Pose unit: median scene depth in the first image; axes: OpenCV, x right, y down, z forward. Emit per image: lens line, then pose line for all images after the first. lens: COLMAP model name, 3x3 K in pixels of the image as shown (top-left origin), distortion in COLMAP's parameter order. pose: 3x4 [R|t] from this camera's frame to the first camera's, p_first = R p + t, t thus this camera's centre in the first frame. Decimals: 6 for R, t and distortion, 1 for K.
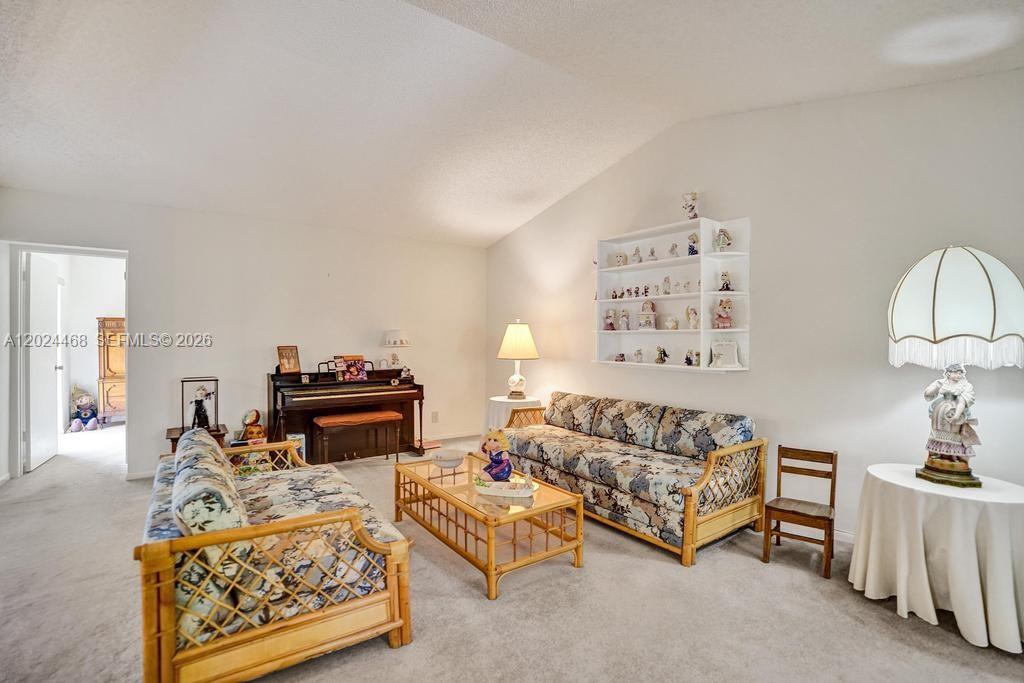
lens RADIAL K [[483.7, 0, 518.7], [0, 483.7, 340.3], [0, 0, 1]] dist [-0.037513, 0.011911]
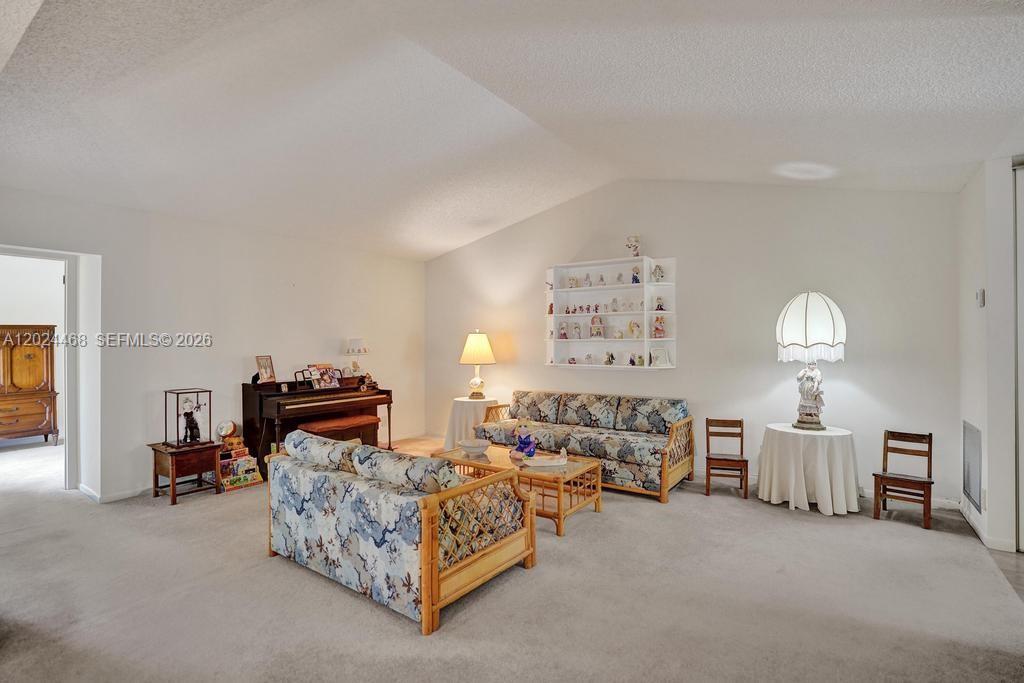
lens RADIAL K [[483.7, 0, 522.8], [0, 483.7, 347.4], [0, 0, 1]] dist [-0.037513, 0.011911]
pose [[0.946561, -0.010445, 0.322356, -0.380621], [0.009772, 0.999945, 0.003705, -0.006210], [-0.322378, -0.000357, 0.946611, -0.173866]]
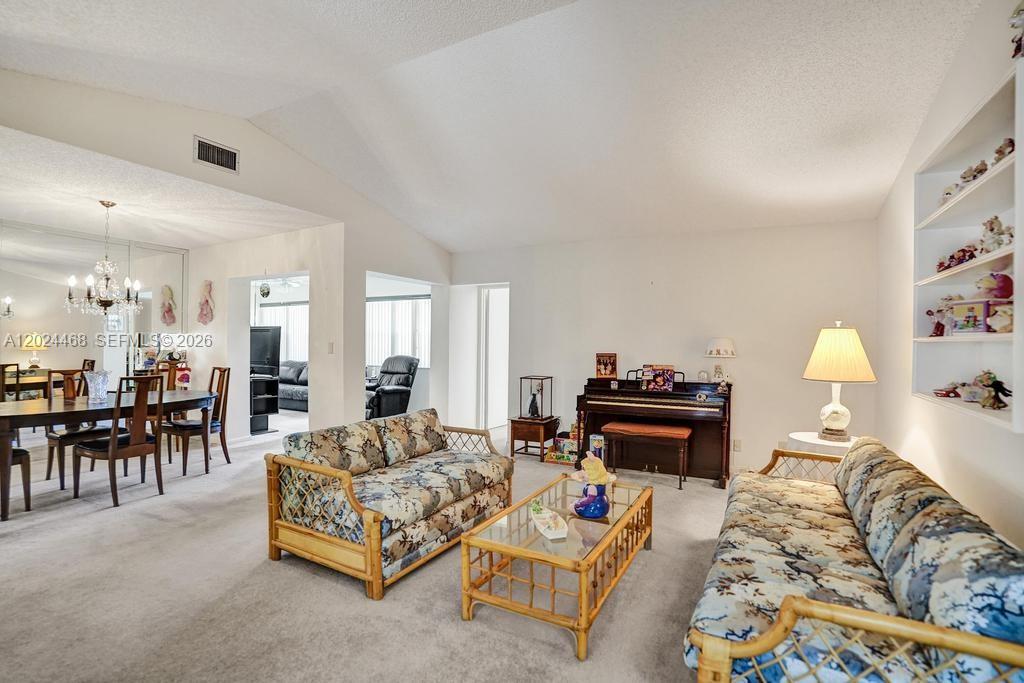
lens RADIAL K [[483.7, 0, 506.7], [0, 483.7, 337.4], [0, 0, 1]] dist [-0.037513, 0.011911]
pose [[0.417002, -0.008949, -0.908862, 0.564729], [-0.011549, 0.999819, -0.015143, -0.008131], [0.908832, 0.016812, 0.416823, 0.436785]]
